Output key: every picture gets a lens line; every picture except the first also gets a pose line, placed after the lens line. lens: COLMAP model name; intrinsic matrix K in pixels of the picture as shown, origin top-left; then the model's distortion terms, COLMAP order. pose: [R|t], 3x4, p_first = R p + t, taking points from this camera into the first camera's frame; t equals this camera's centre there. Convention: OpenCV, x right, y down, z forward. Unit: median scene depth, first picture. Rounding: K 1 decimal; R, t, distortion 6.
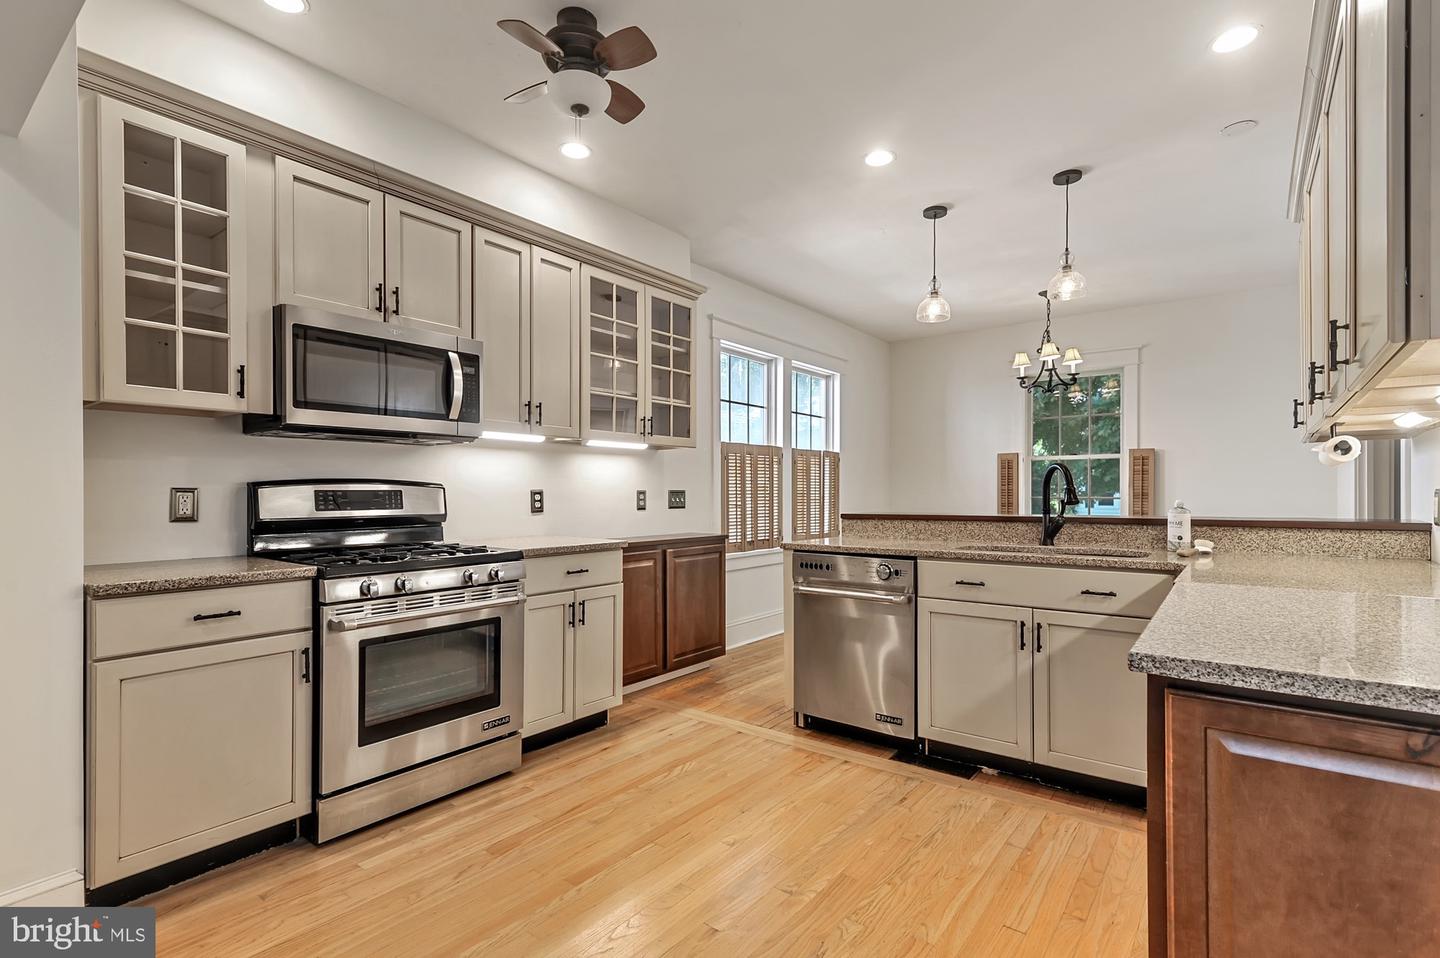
lens RADIAL K [[679.7, 0, 720.0], [0, 679.7, 479.0], [0, 0, 1]] dist [-0.000796, 0.000044]
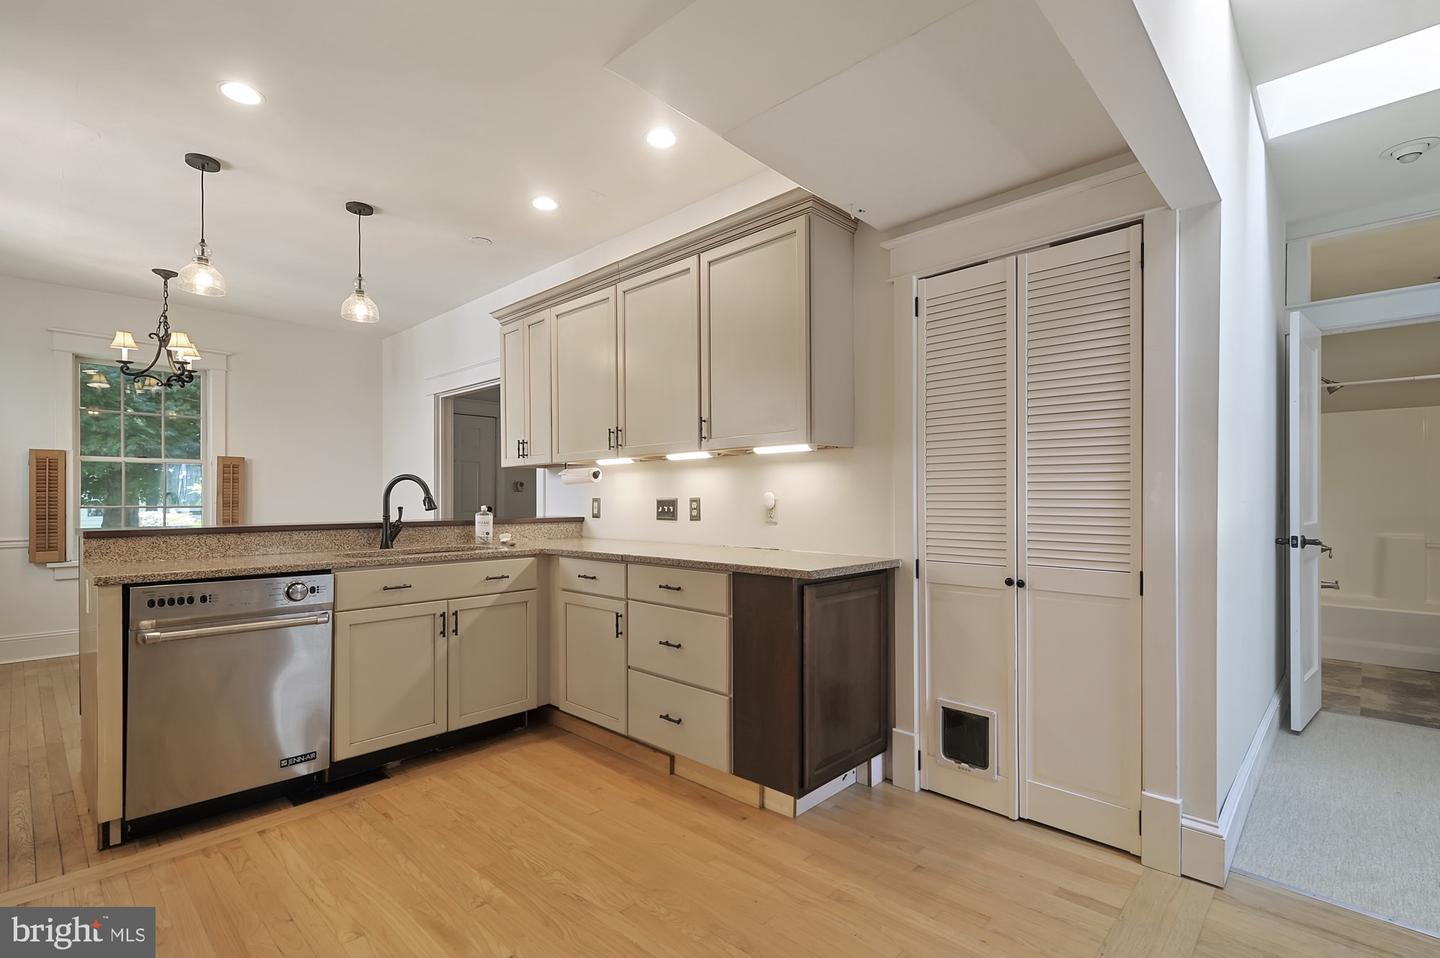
lens RADIAL K [[663.3, 0, 718.2], [0, 663.3, 481.9], [0, 0, 1]] dist [0.019708, 0.000107]
pose [[0.104942, 0.026105, 0.994136, -0.569502], [-0.018179, 0.999539, -0.024328, 0.006994], [-0.994312, -0.015520, 0.105368, 0.378524]]
